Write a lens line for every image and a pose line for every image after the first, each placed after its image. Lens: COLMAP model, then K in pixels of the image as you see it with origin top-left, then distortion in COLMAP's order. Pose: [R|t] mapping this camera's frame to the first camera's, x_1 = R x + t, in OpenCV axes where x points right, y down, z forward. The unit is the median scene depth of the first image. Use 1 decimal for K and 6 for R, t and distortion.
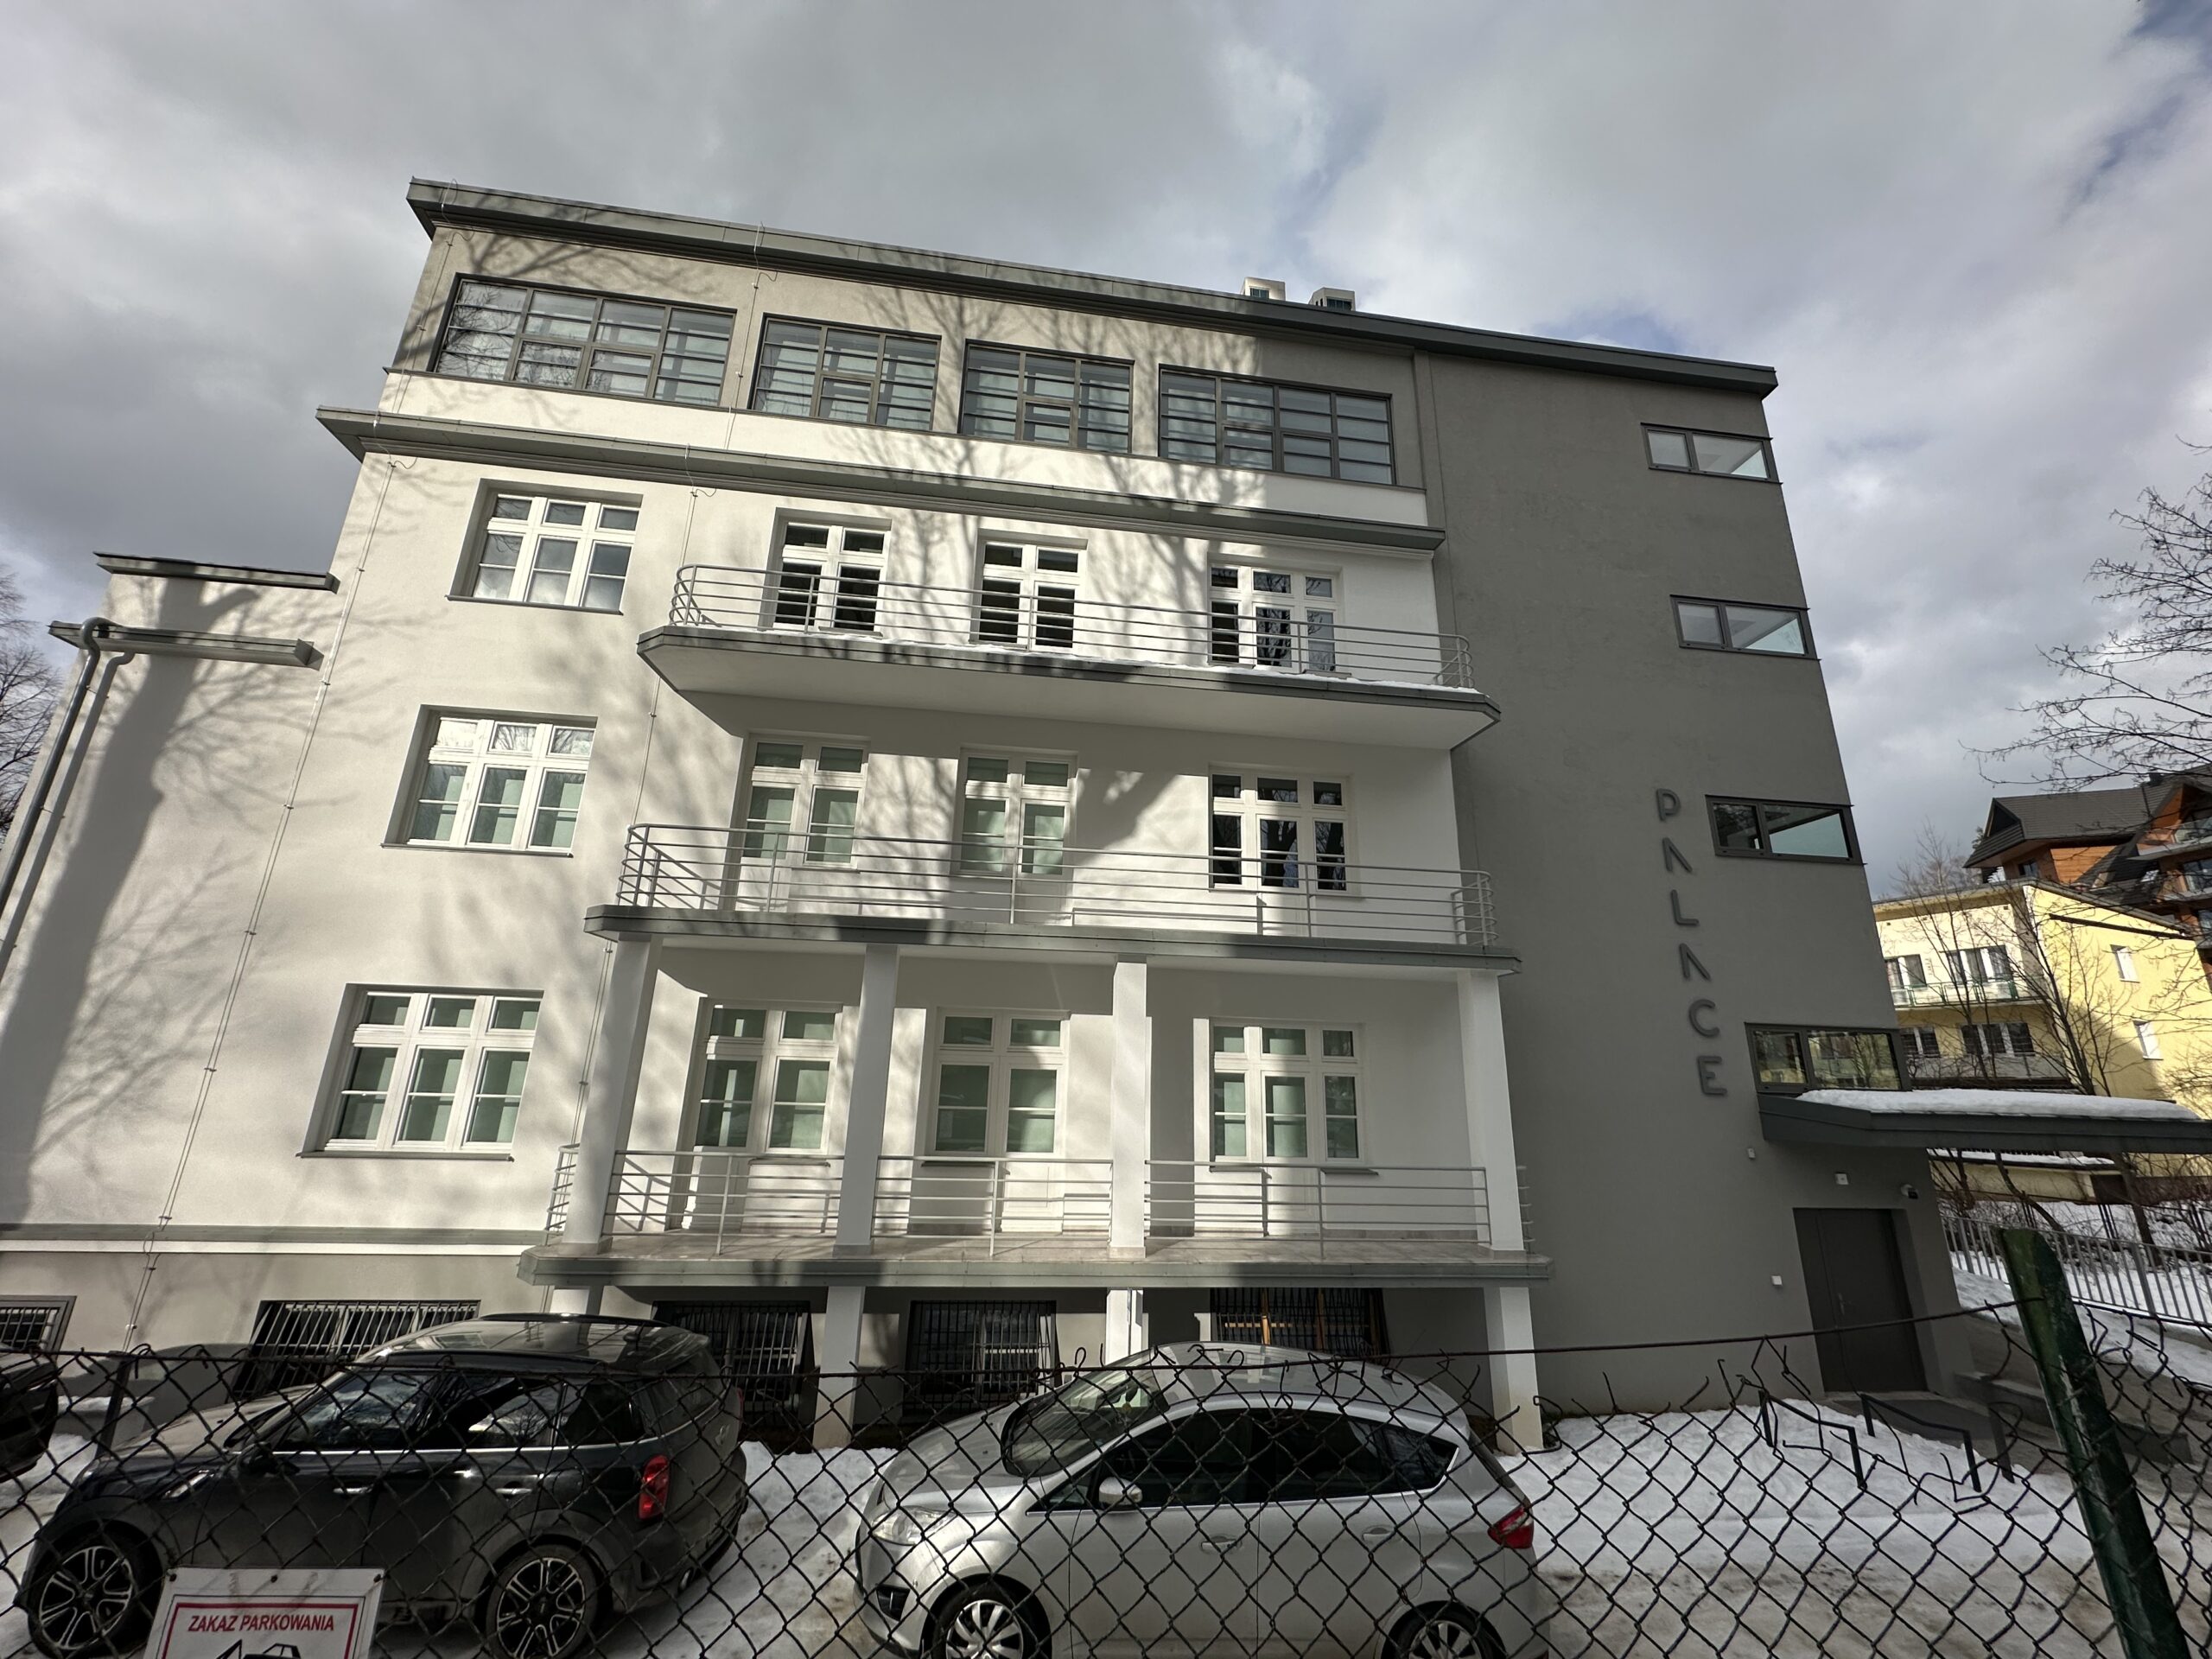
lens RADIAL K [[868.0, 0, 1107.8], [0, 868.0, 827.1], [0, 0, 1]] dist [-0.002930, 0.000347]
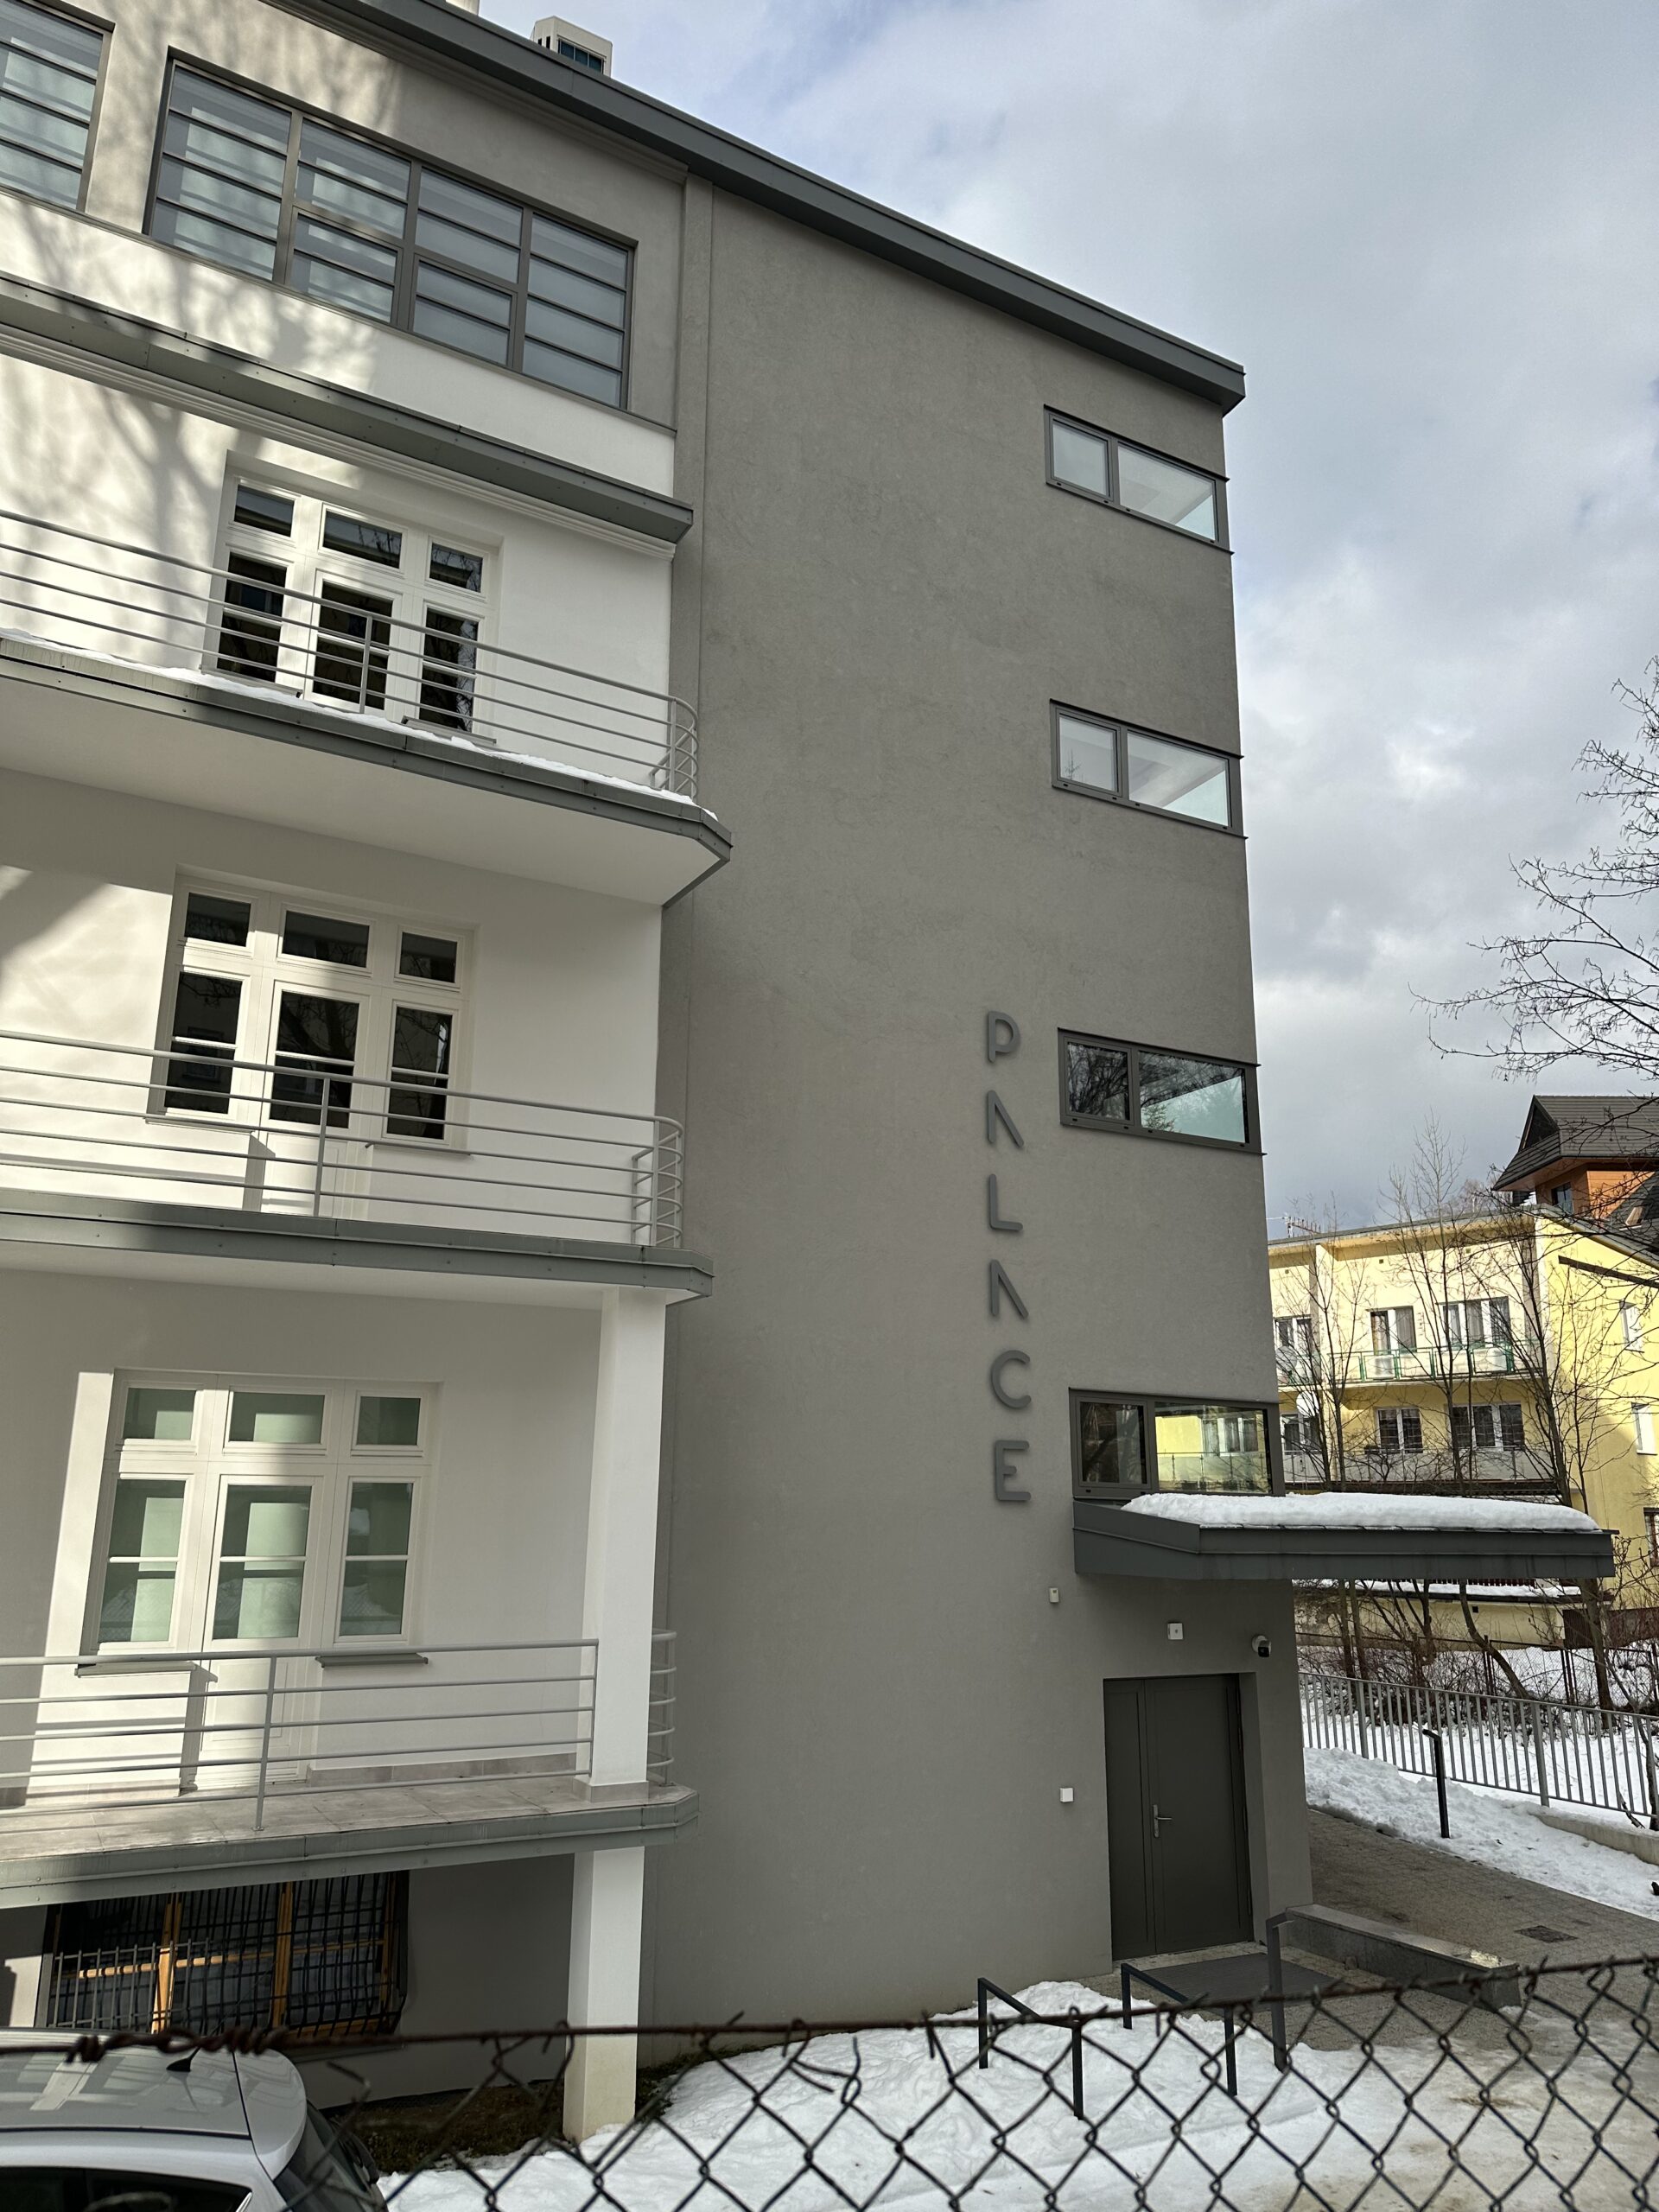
lens RADIAL K [[1522.2, 0, 828.6], [0, 1522.2, 1116.9], [0, 0, 1]] dist [0.051116, -0.054686]
pose [[0.934586, 0.071705, 0.348436, 0.177602], [-0.085524, 0.996037, 0.024420, 0.016368], [-0.345304, -0.052622, 0.937014, 0.032633]]
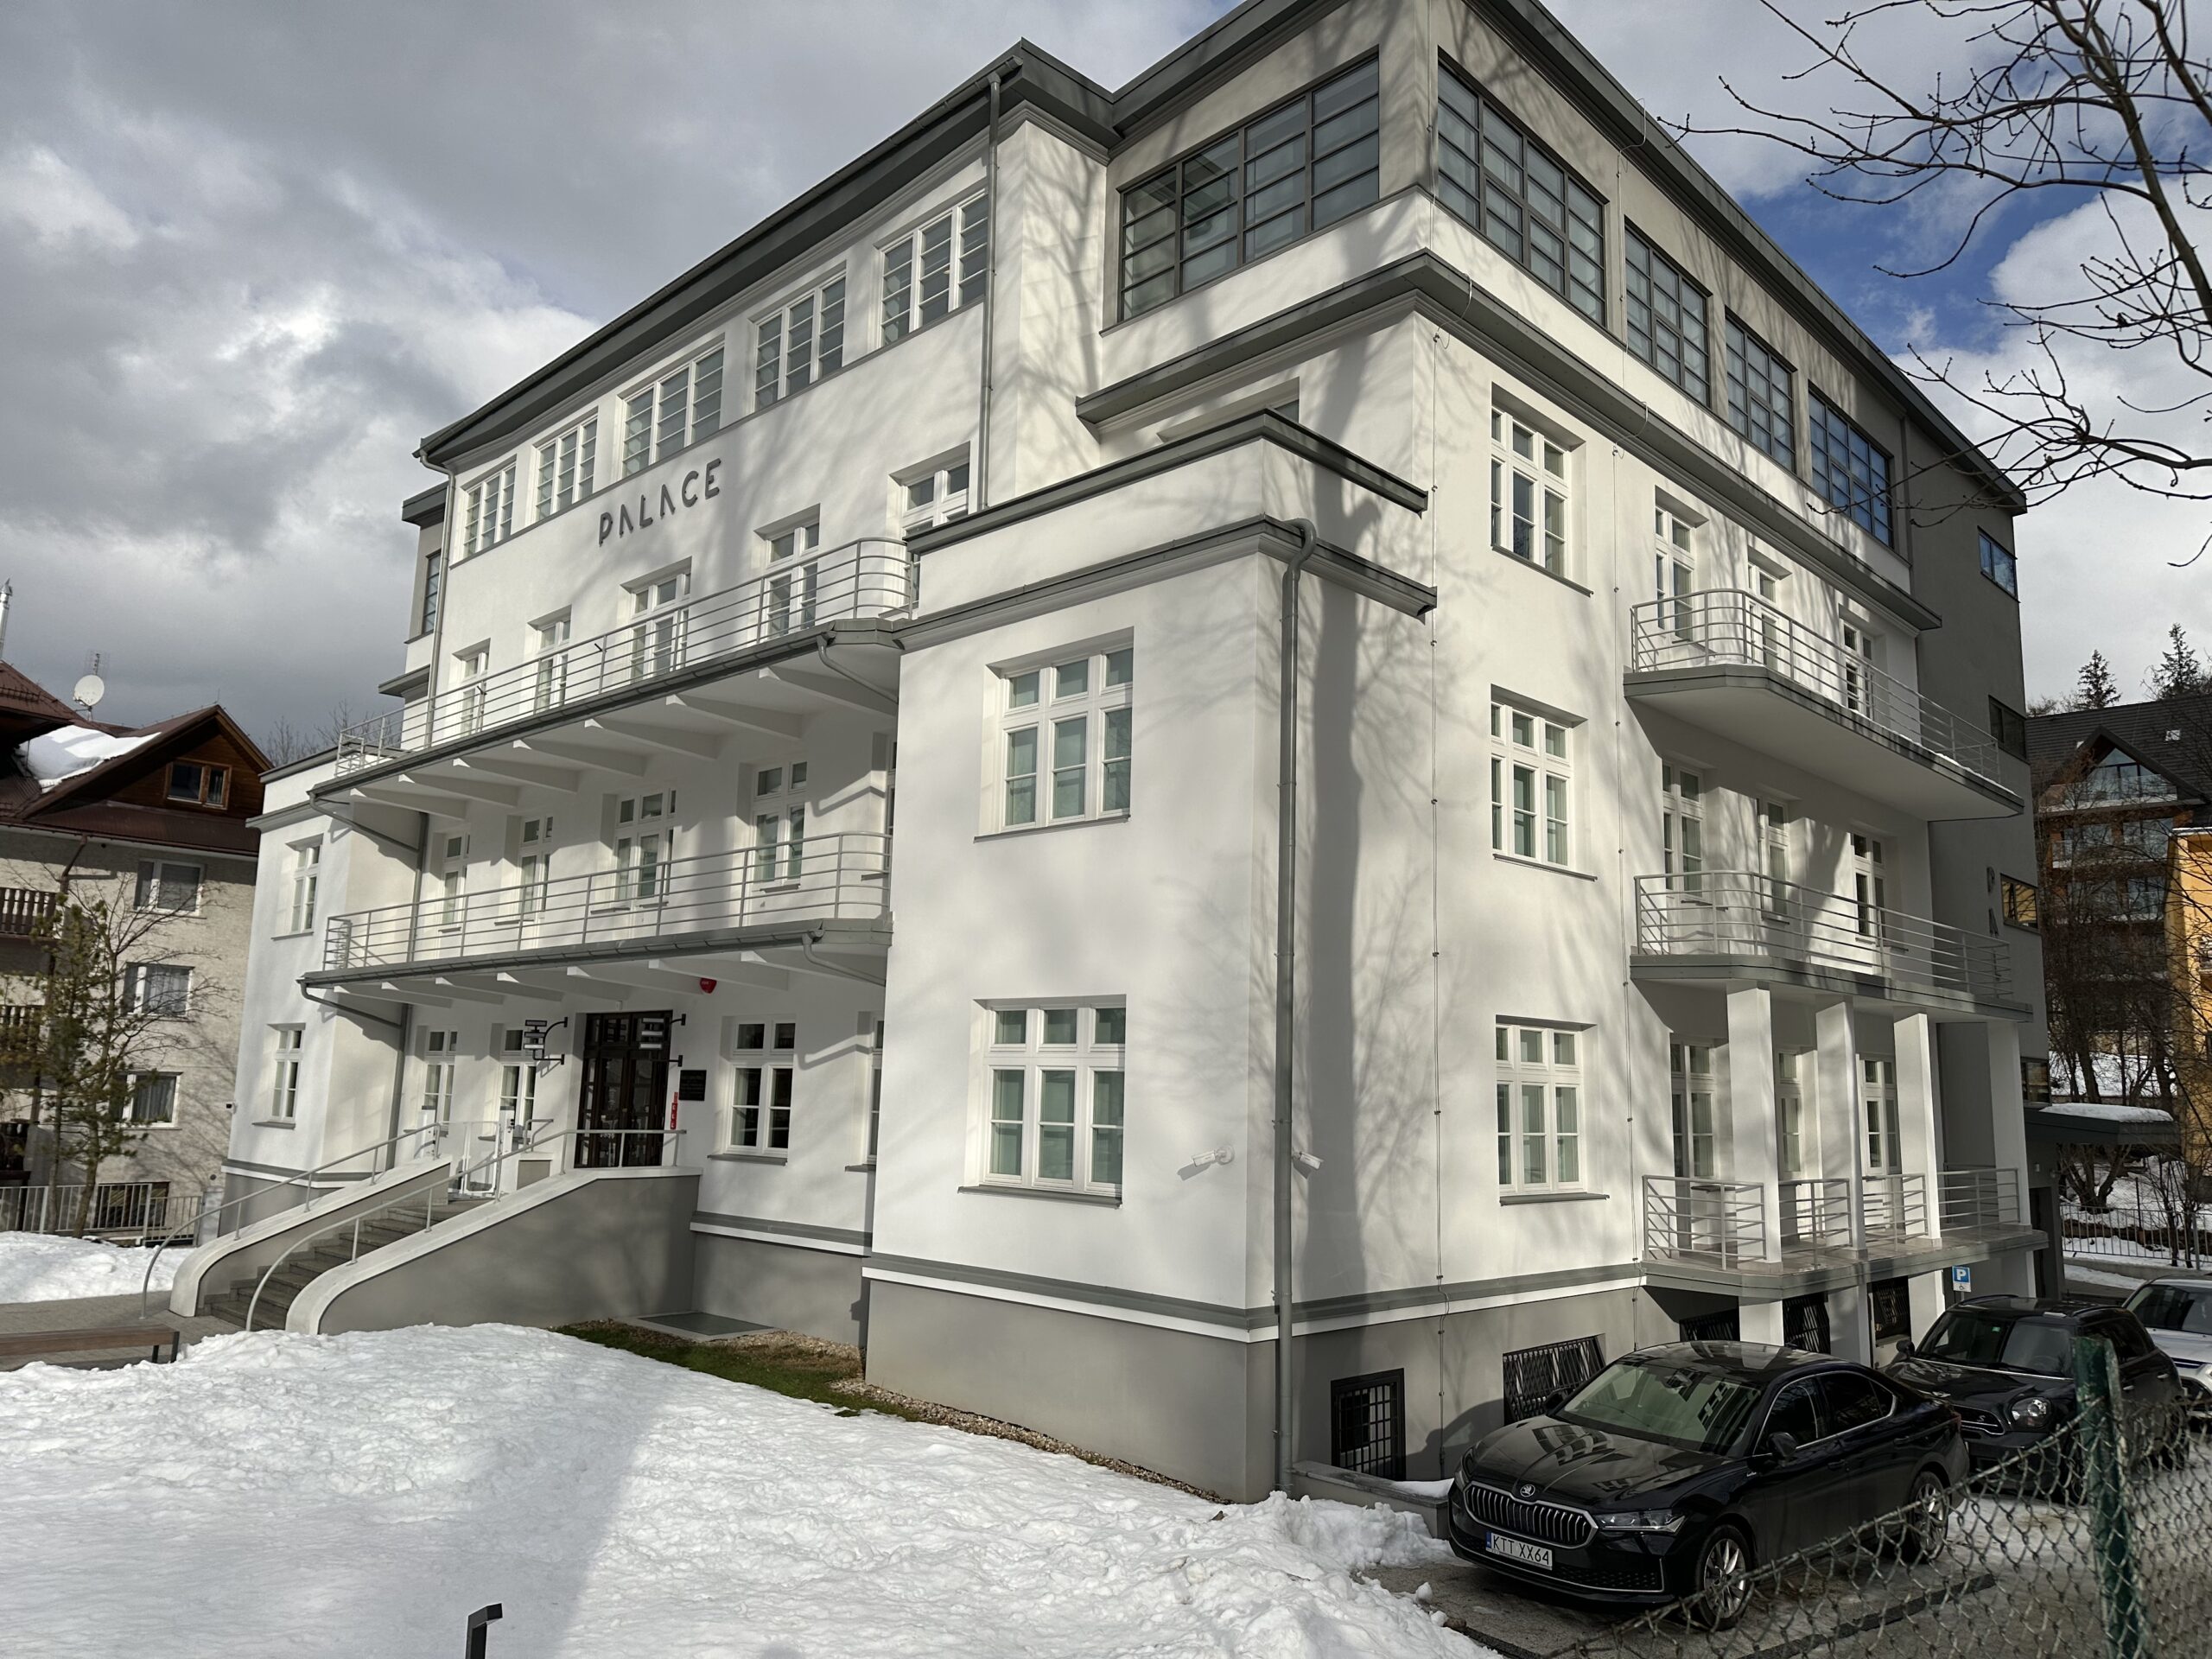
lens RADIAL K [[1522.2, 0, 1096.4], [0, 1522.2, 850.6], [0, 0, 1]] dist [0.051116, -0.054686]
pose [[0.791958, 0.085381, 0.604576, -1.881171], [-0.176812, 0.979818, 0.093239, -0.052287], [-0.584414, -0.180737, 0.791072, 0.029553]]
